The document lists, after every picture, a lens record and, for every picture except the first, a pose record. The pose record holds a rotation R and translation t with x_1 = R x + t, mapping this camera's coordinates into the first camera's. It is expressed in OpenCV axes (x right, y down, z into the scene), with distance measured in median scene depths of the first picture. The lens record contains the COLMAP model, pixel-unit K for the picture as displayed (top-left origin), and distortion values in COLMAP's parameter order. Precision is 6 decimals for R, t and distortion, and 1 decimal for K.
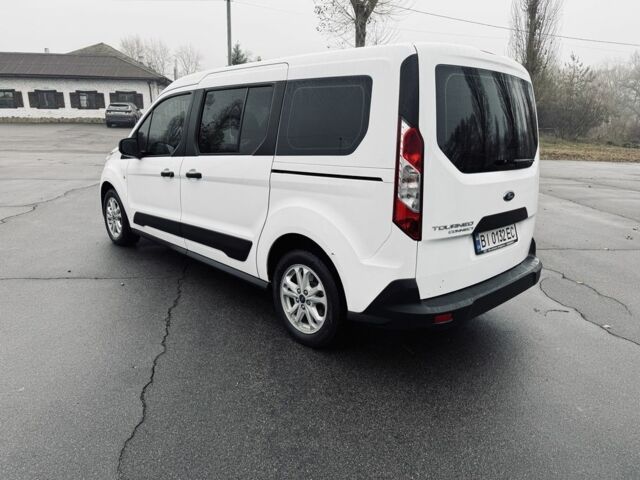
lens RADIAL K [[479.8, 0, 320.0], [0, 479.8, 240.0], [0, 0, 1]] dist [0.032621, -0.004924]
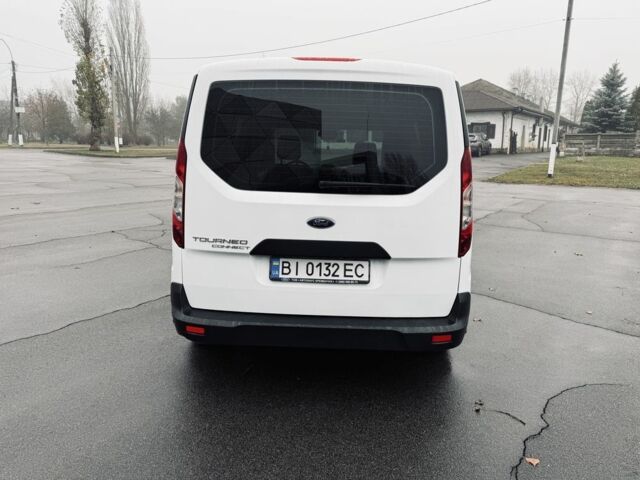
lens RADIAL K [[479.8, 0, 320.0], [0, 479.8, 240.0], [0, 0, 1]] dist [0.032621, -0.004924]
pose [[0.702604, 0.136419, -0.698382, 0.855668], [-0.179142, 0.983751, 0.011938, -0.061077], [0.688662, 0.116722, 0.715626, 0.339797]]
